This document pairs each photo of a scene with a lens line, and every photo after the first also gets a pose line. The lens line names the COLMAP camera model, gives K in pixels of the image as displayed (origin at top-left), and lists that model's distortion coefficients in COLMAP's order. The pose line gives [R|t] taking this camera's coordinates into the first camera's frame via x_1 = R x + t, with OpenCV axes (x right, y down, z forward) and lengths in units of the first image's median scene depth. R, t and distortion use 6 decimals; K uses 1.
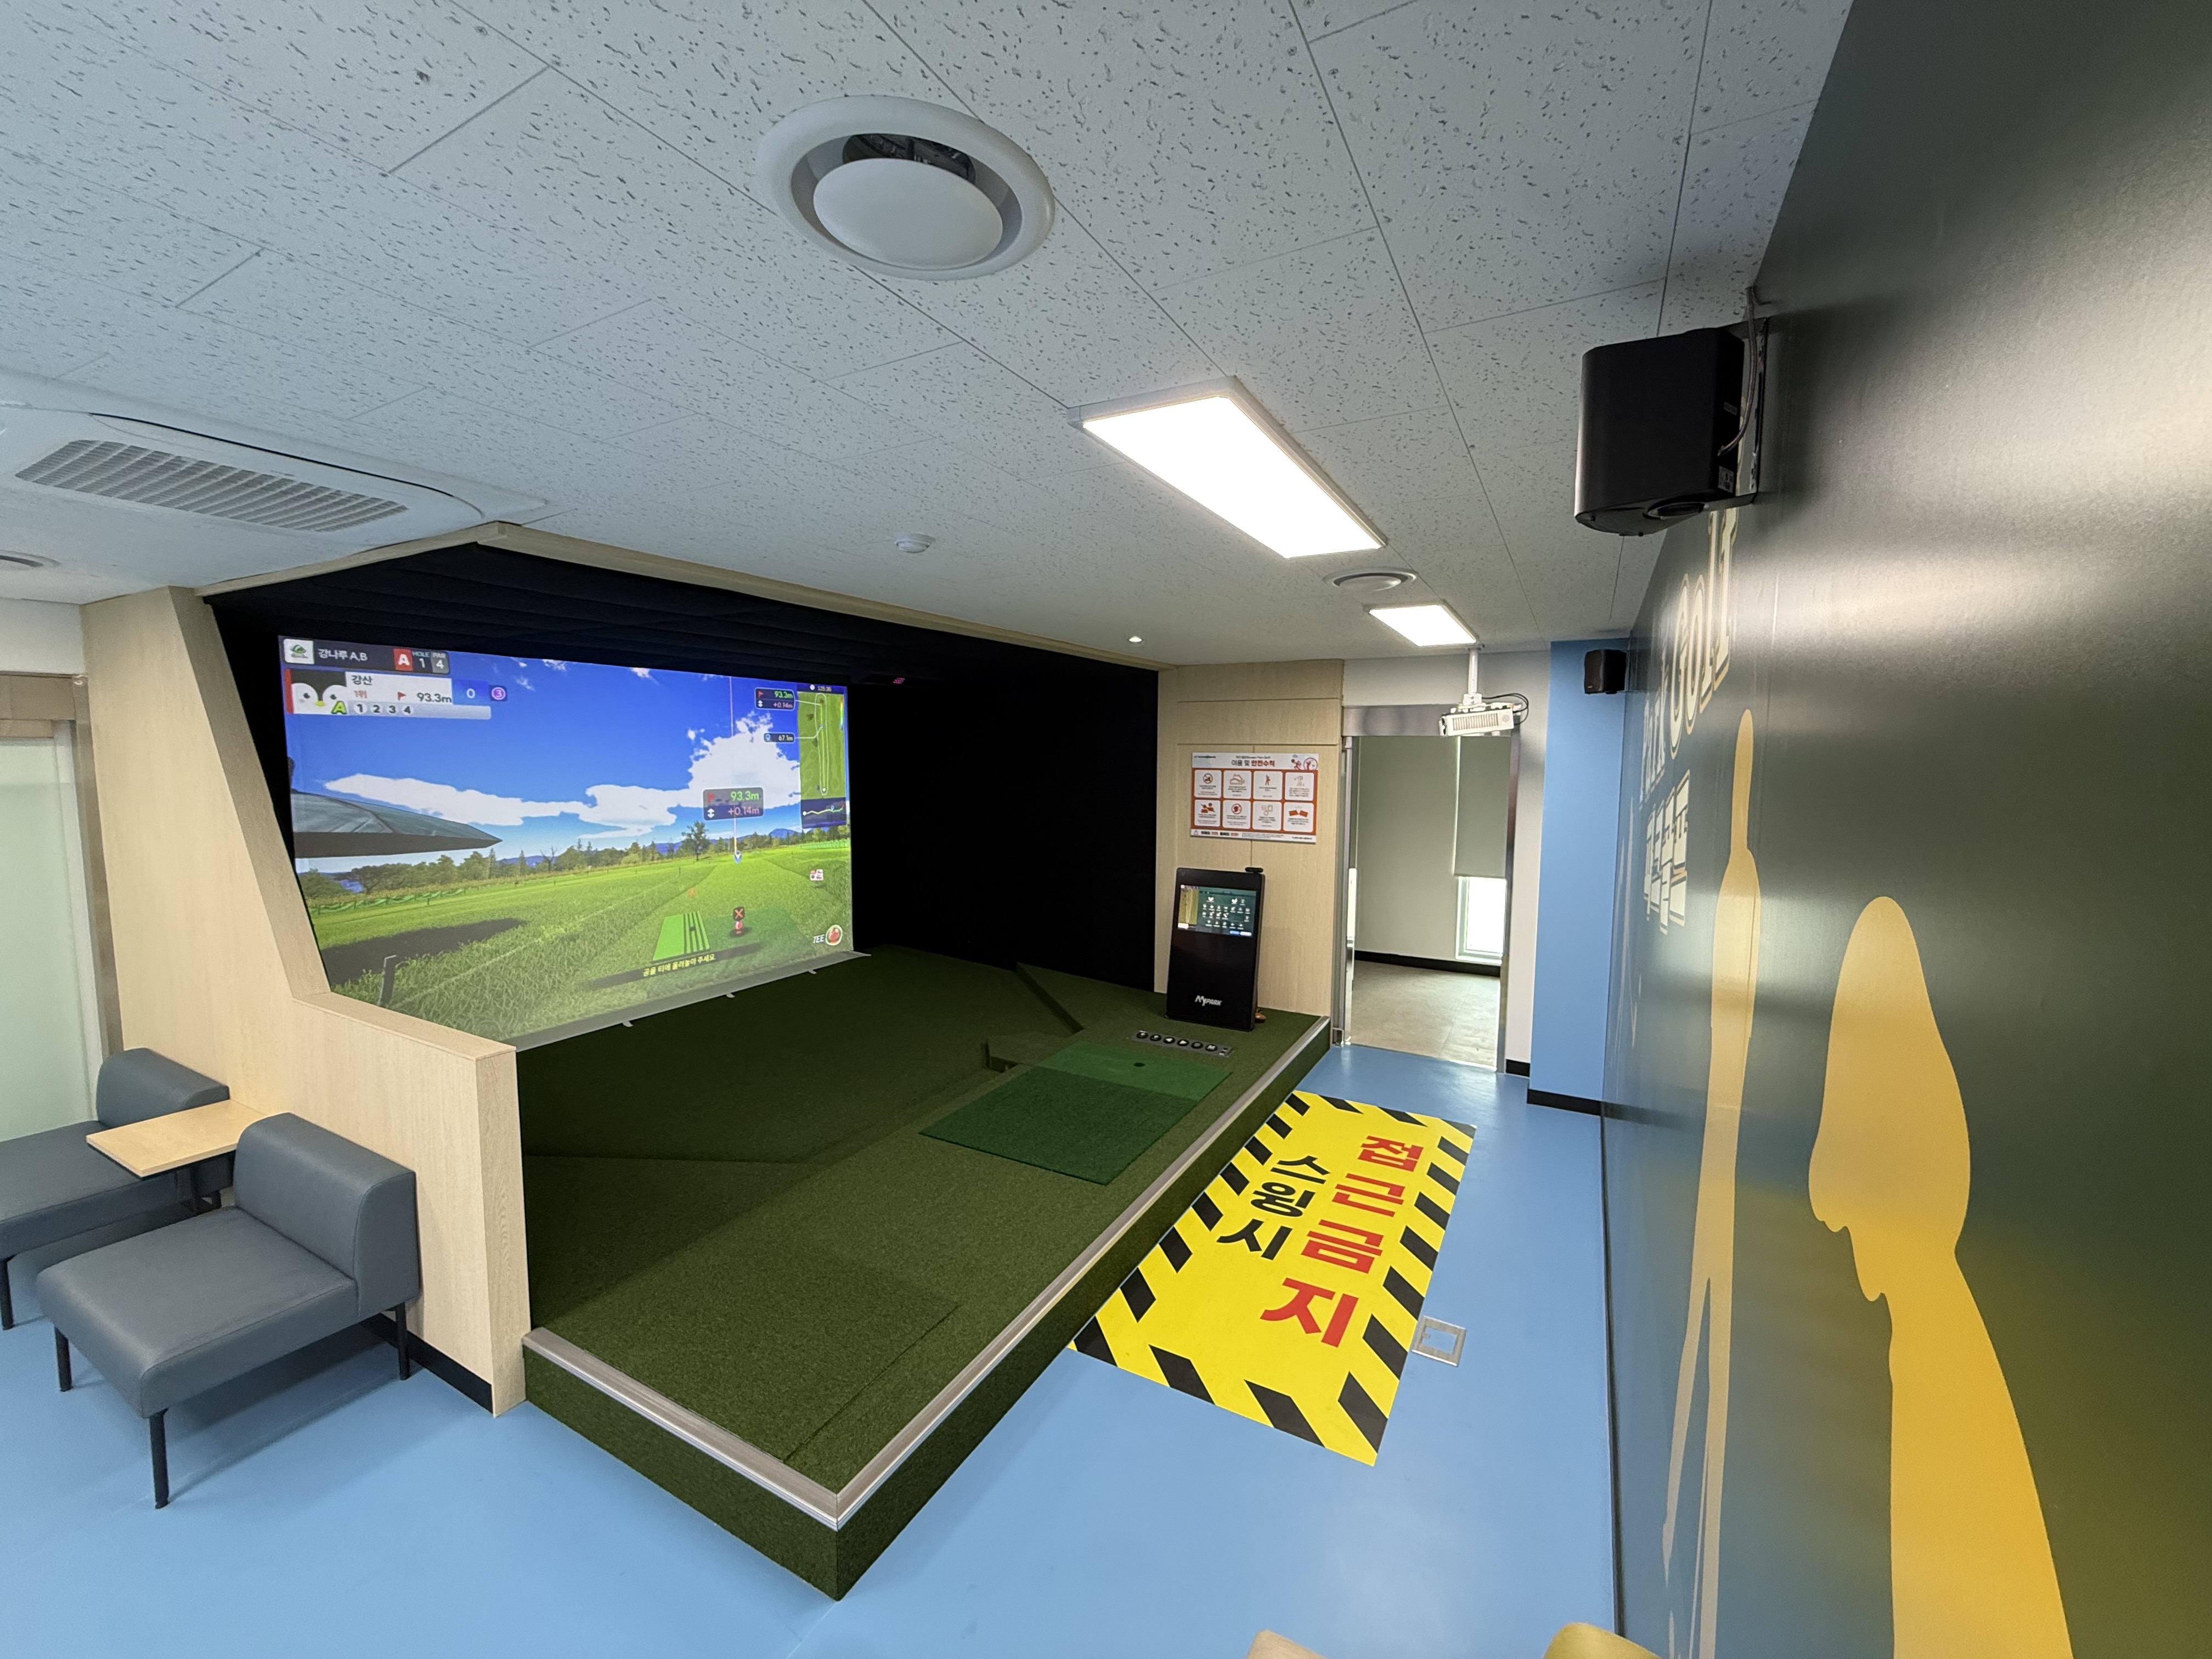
lens RADIAL K [[882.8, 0, 1092.1], [0, 882.8, 824.0], [0, 0, 1]] dist [-0.000979, 0.000244]
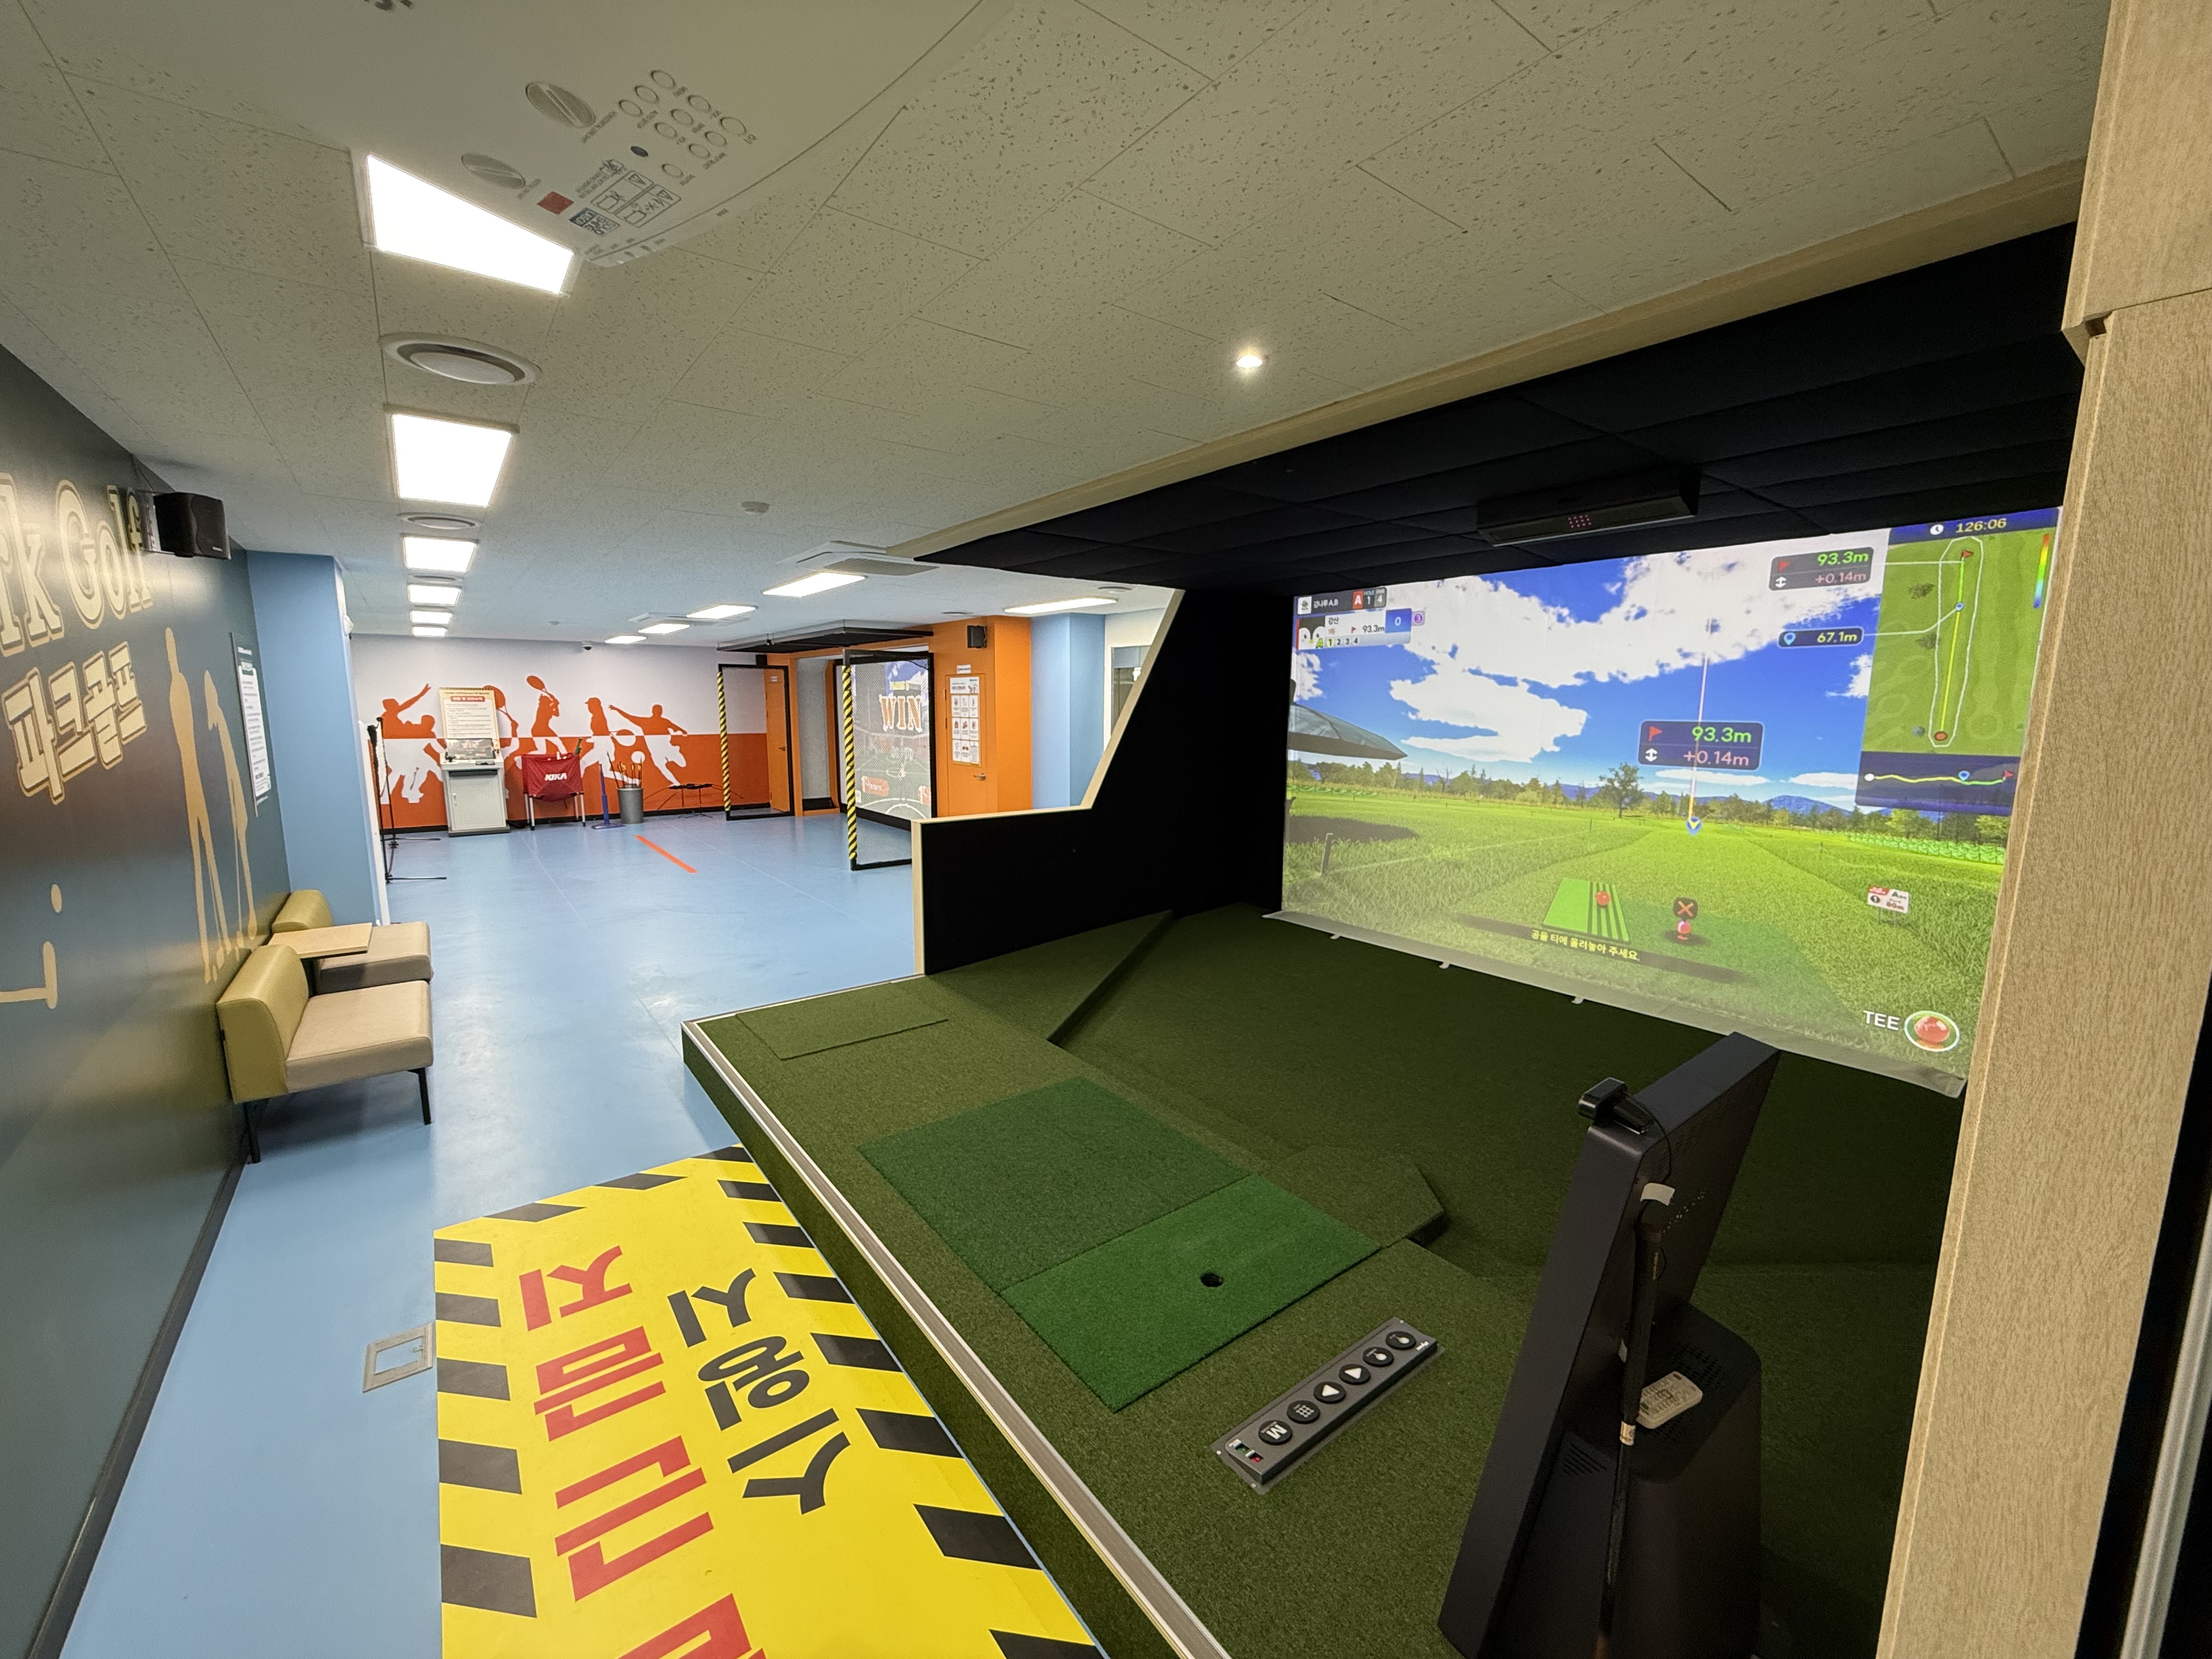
lens RADIAL K [[882.8, 0, 1103.3], [0, 882.8, 827.0], [0, 0, 1]] dist [-0.000979, 0.000244]
pose [[-0.396403, 0.122175, -0.909911, 0.506402], [-0.082707, 0.982323, 0.167929, -0.049084], [0.914344, 0.141824, -0.379291, 1.136808]]
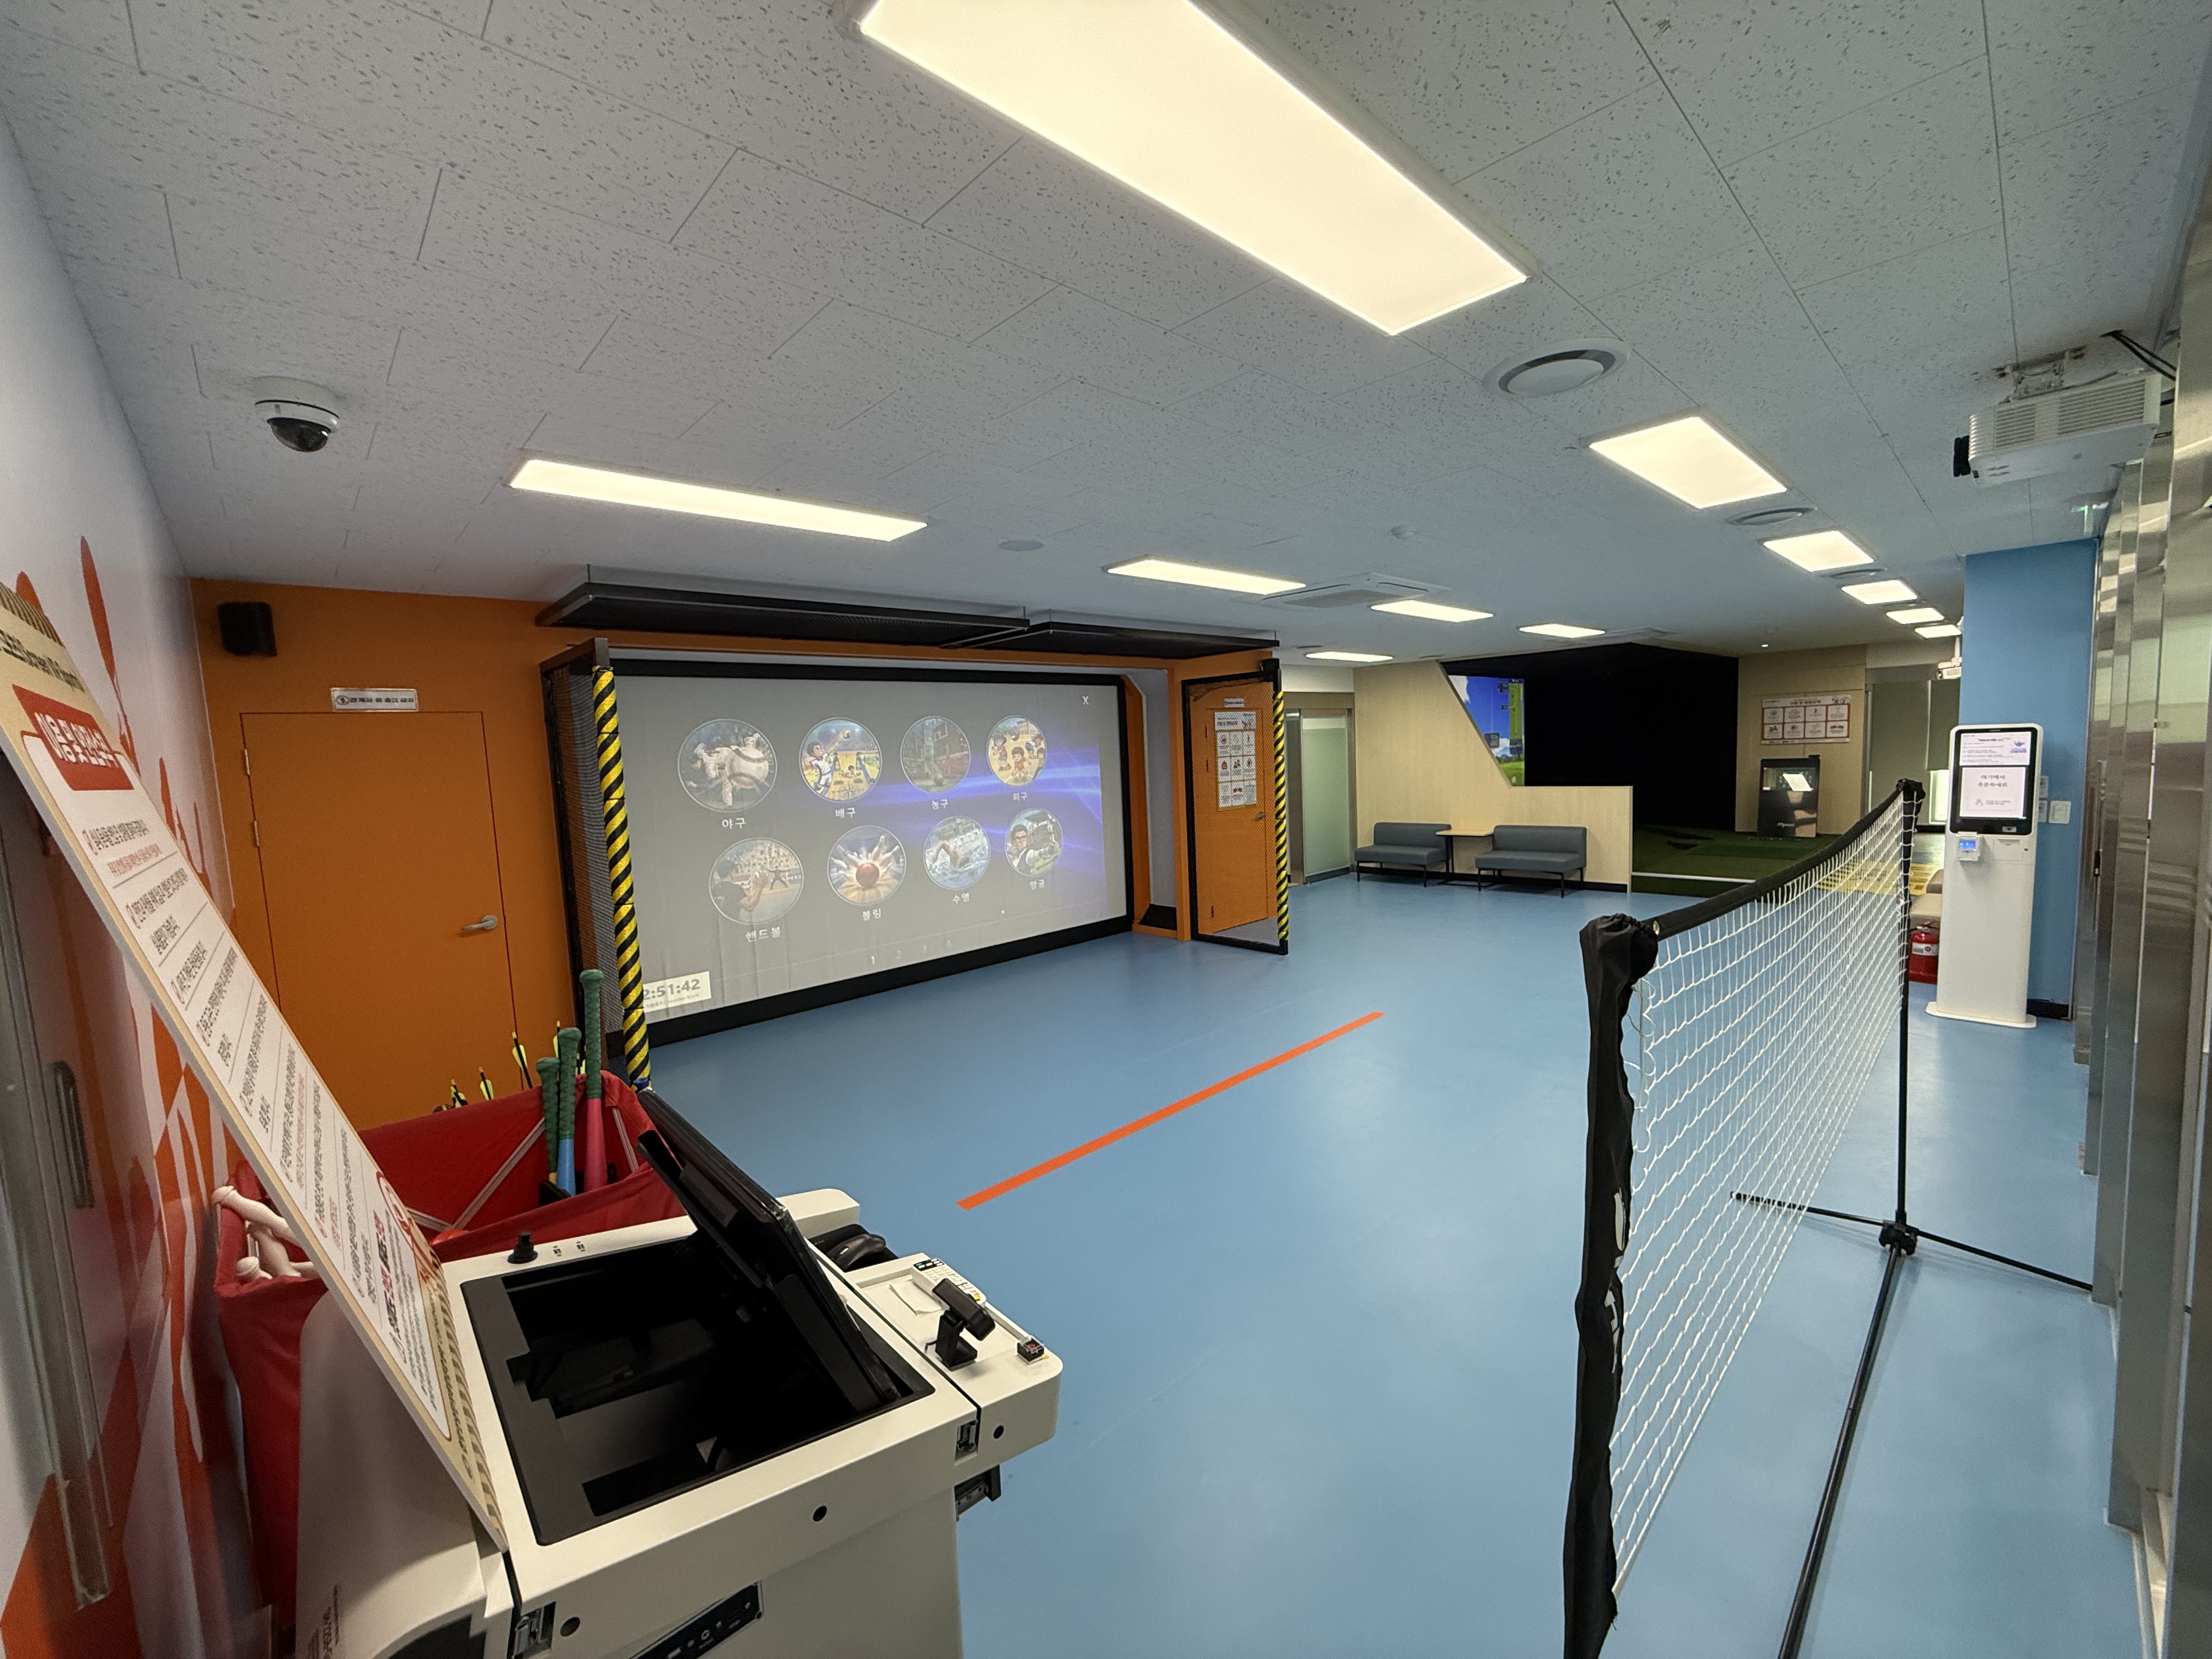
lens RADIAL K [[882.8, 0, 1120.0], [0, 882.8, 834.5], [0, 0, 1]] dist [-0.000979, 0.000244]
pose [[0.950432, -0.022509, -0.310117, -1.119479], [0.031270, 0.999239, 0.023308, 0.217566], [0.309357, -0.031850, 0.950412, -2.212873]]
